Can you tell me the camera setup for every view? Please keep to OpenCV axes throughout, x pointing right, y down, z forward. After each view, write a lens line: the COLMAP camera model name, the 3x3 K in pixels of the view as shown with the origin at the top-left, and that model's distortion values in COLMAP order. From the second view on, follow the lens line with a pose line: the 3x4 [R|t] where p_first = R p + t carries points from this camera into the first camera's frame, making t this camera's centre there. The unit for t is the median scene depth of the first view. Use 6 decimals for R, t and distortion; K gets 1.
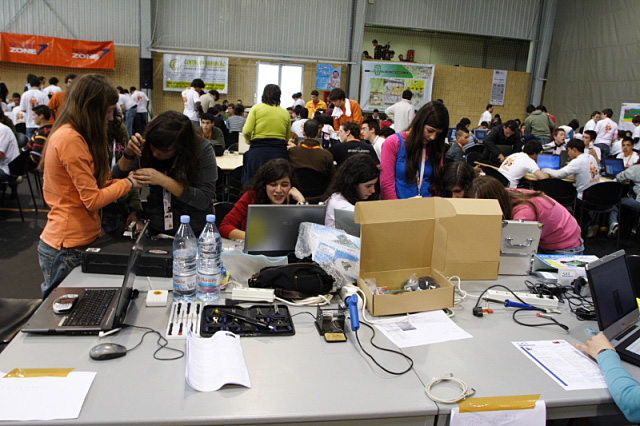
lens RADIAL K [[506.8, 0, 320.0], [0, 506.8, 213.0], [0, 0, 1]] dist [-0.073714, 0.046049]
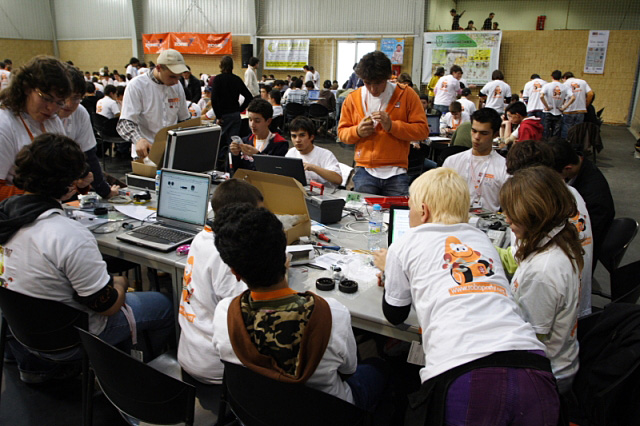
lens RADIAL K [[506.8, 0, 320.0], [0, 506.8, 213.0], [0, 0, 1]] dist [-0.073714, 0.046049]
pose [[0.798714, 0.128307, -0.587872, 0.552763], [-0.107892, 0.991705, 0.069858, 0.006374], [0.591959, 0.007630, 0.805932, 0.076016]]
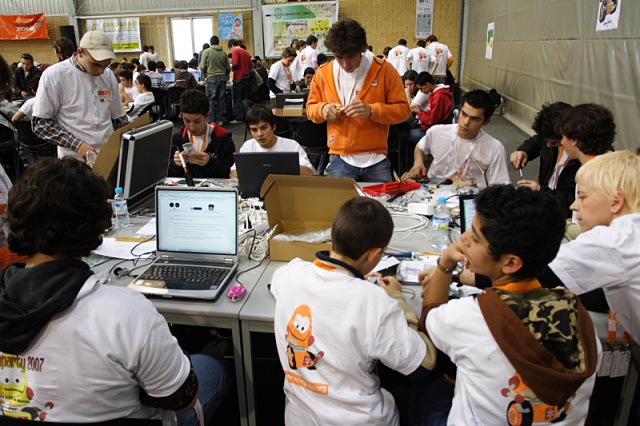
lens RADIAL K [[506.8, 0, 320.0], [0, 506.8, 213.0], [0, 0, 1]] dist [-0.073714, 0.046049]
pose [[0.948520, 0.024567, -0.315764, 0.511691], [0.007147, 0.995073, 0.098887, 0.004610], [0.316638, -0.096053, 0.943671, 0.075216]]
